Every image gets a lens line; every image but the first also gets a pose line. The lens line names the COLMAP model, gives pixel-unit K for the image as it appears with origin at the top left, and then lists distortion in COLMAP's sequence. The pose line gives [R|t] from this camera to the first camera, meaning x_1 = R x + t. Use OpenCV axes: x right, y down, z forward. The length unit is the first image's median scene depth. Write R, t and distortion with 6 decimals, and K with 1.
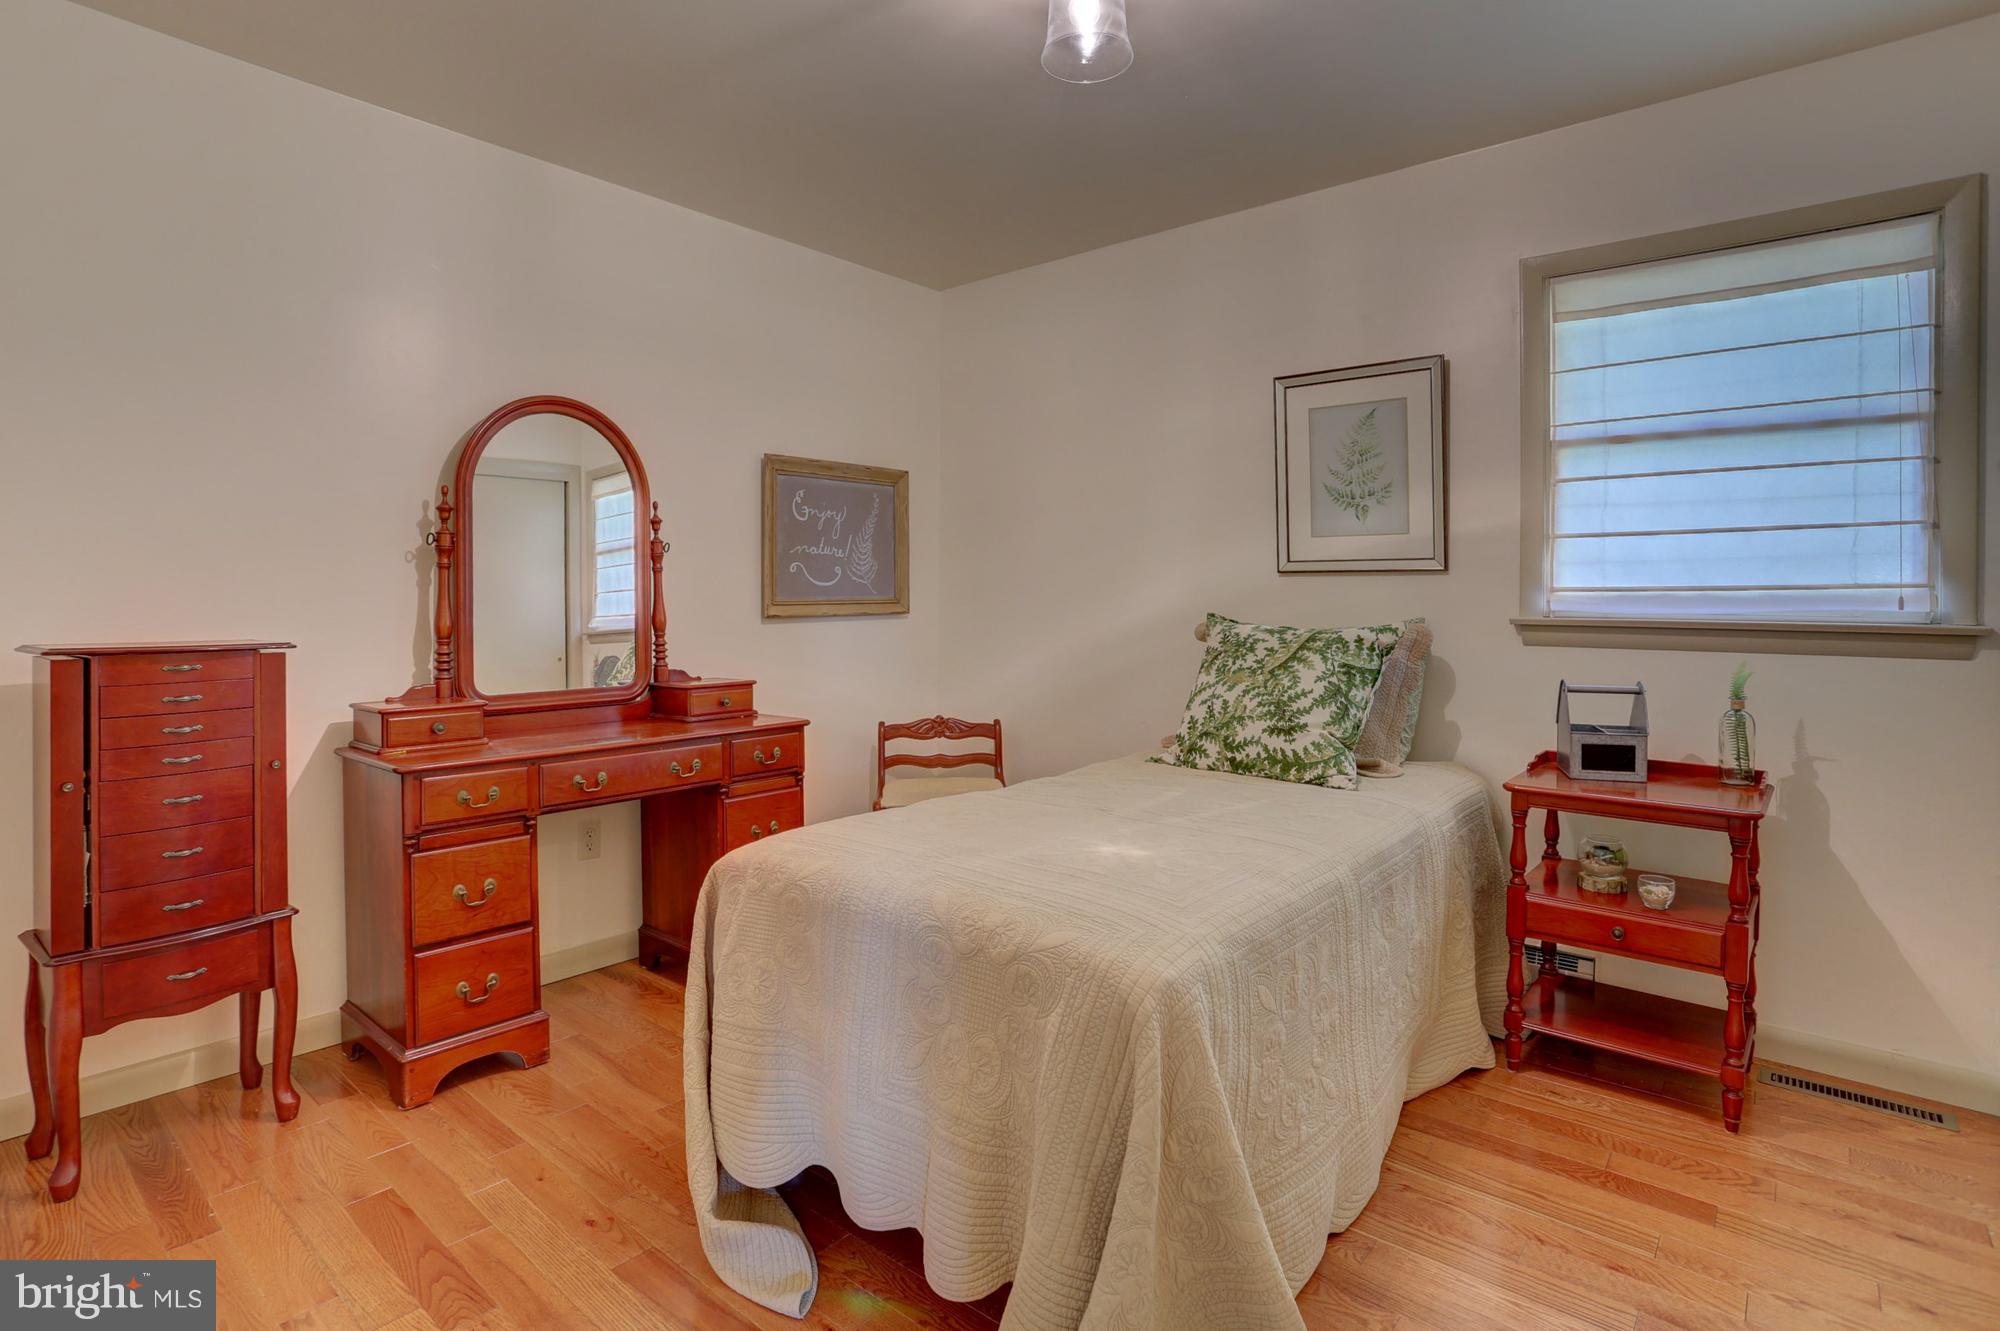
lens RADIAL K [[1021.3, 0, 1002.0], [0, 1021.3, 597.4], [0, 0, 1]] dist [-0.087476, 0.045930]
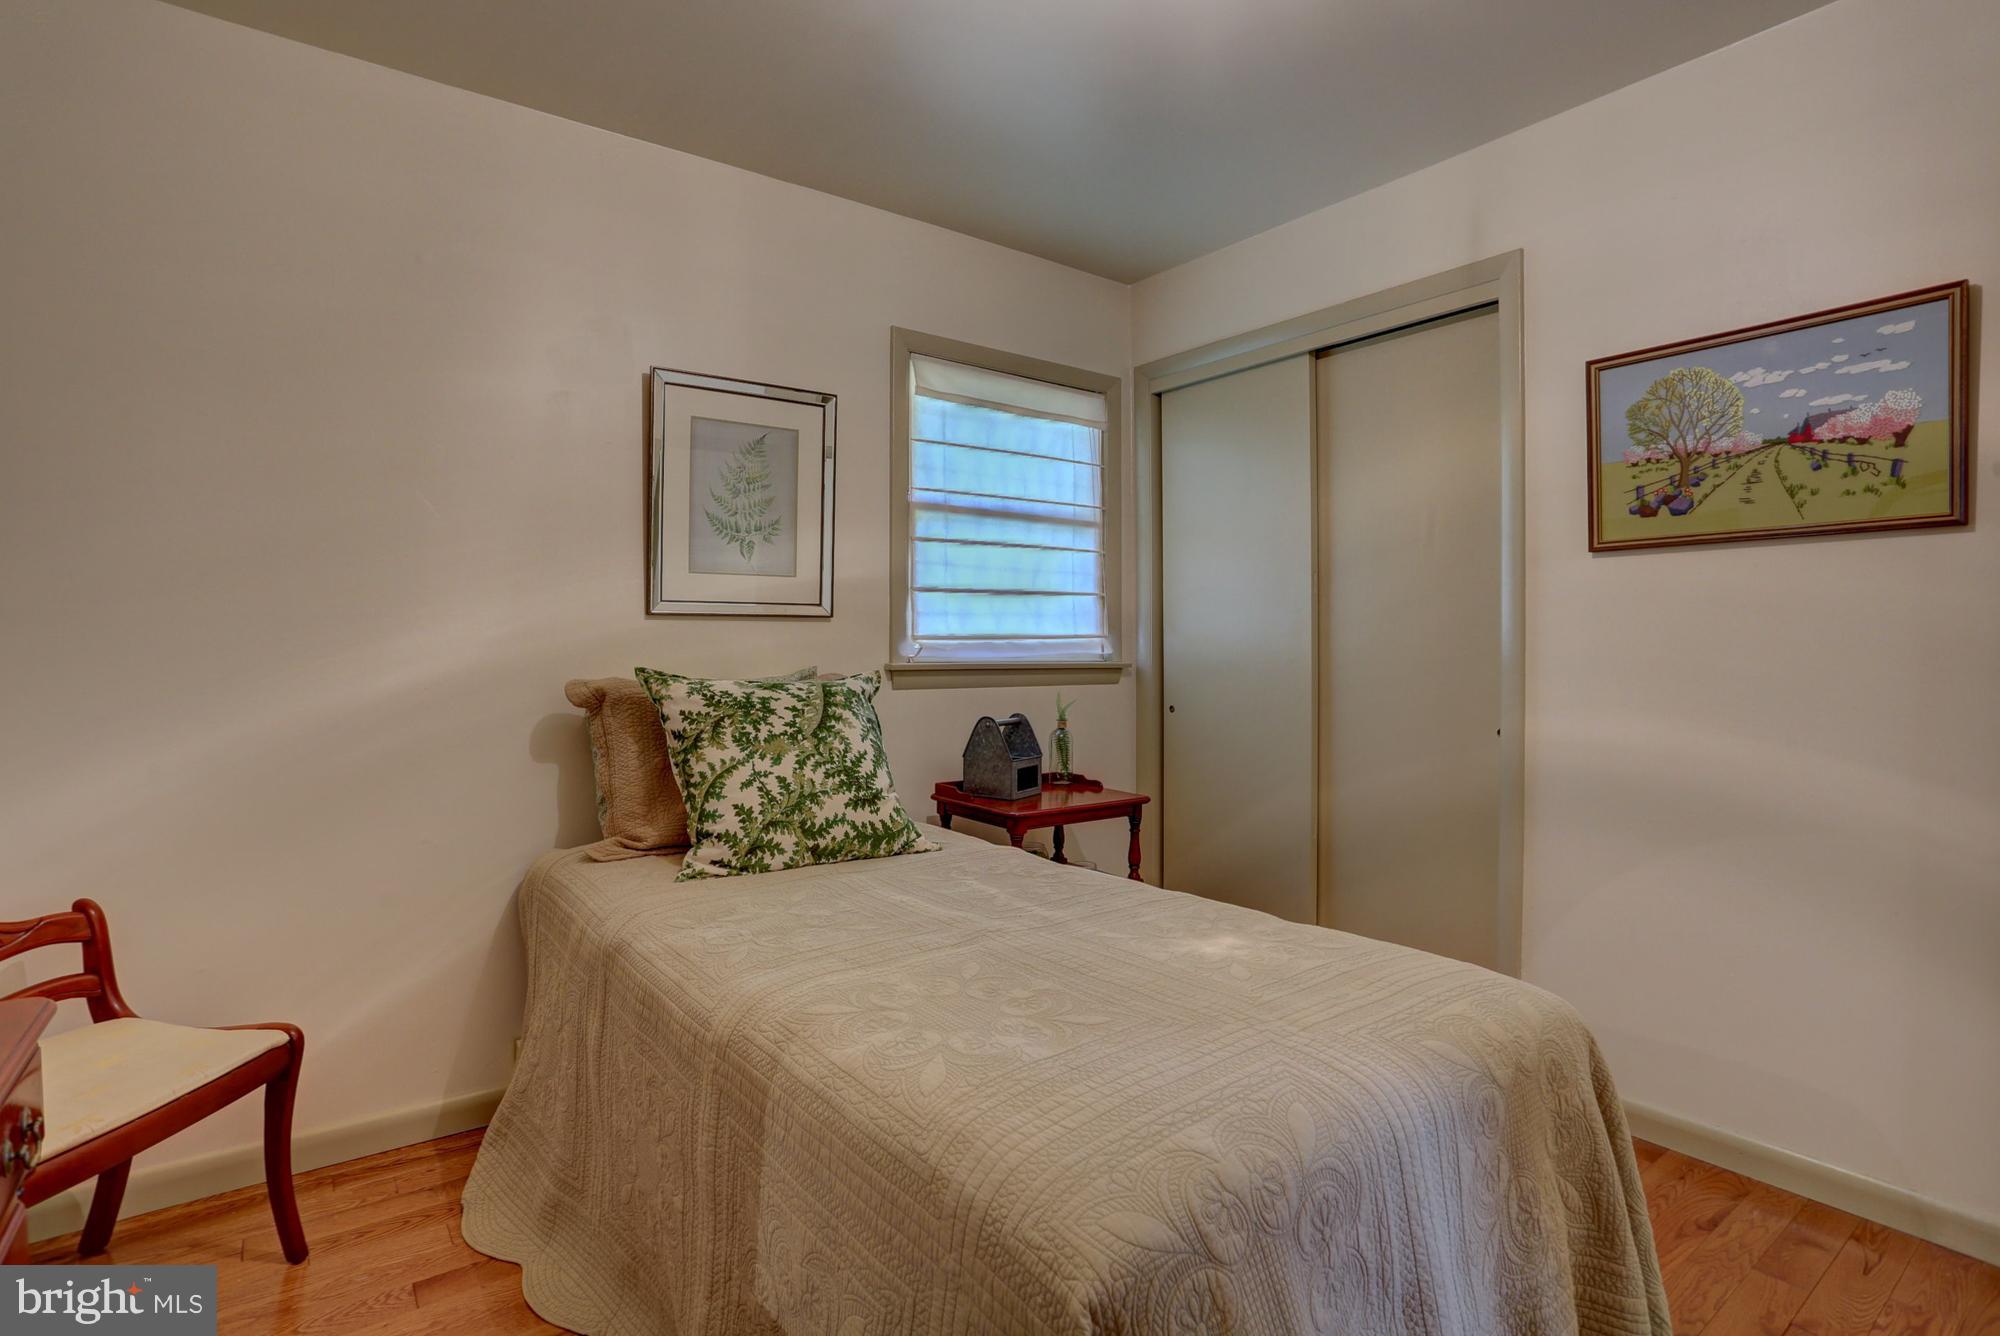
lens RADIAL K [[974.9, 0, 998.0], [0, 974.9, 676.3], [0, 0, 1]] dist [-0.082720, 0.031421]
pose [[0.220887, -0.032656, 0.974753, -0.480536], [0.002140, 0.999453, 0.032998, -0.000602], [-0.975297, -0.005203, 0.220836, 0.688645]]
